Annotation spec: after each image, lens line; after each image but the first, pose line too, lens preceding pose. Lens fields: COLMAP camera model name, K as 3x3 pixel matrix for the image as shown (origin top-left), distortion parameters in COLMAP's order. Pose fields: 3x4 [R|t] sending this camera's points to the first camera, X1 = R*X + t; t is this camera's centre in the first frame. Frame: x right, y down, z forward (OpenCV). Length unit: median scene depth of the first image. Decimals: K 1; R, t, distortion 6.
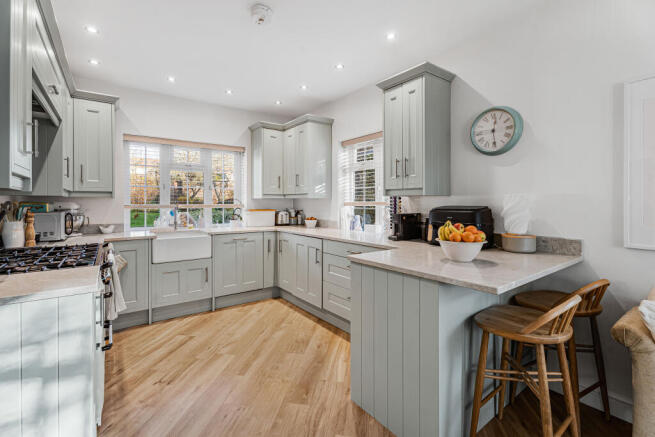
lens RADIAL K [[300.0, 0, 326.9], [0, 300.0, 200.6], [0, 0, 1]] dist [0.000906, -0.000118]
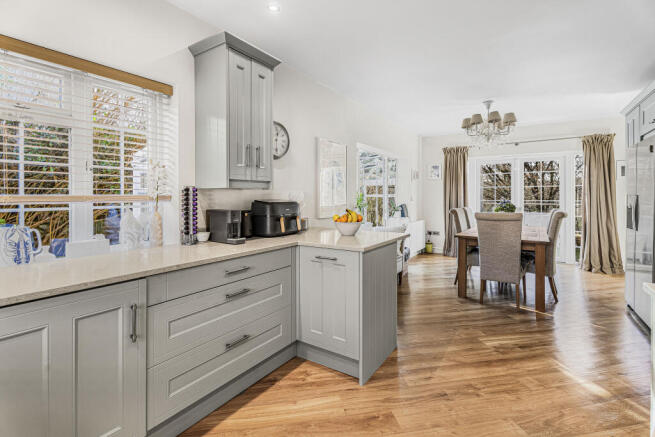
lens RADIAL K [[300.0, 0, 326.9], [0, 300.0, 200.6], [0, 0, 1]] dist [0.000906, -0.000118]
pose [[-0.335550, -0.003932, 0.942014, -0.616949], [0.000738, 0.999990, 0.004436, 0.014116], [-0.942022, 0.002184, -0.335543, 1.060117]]
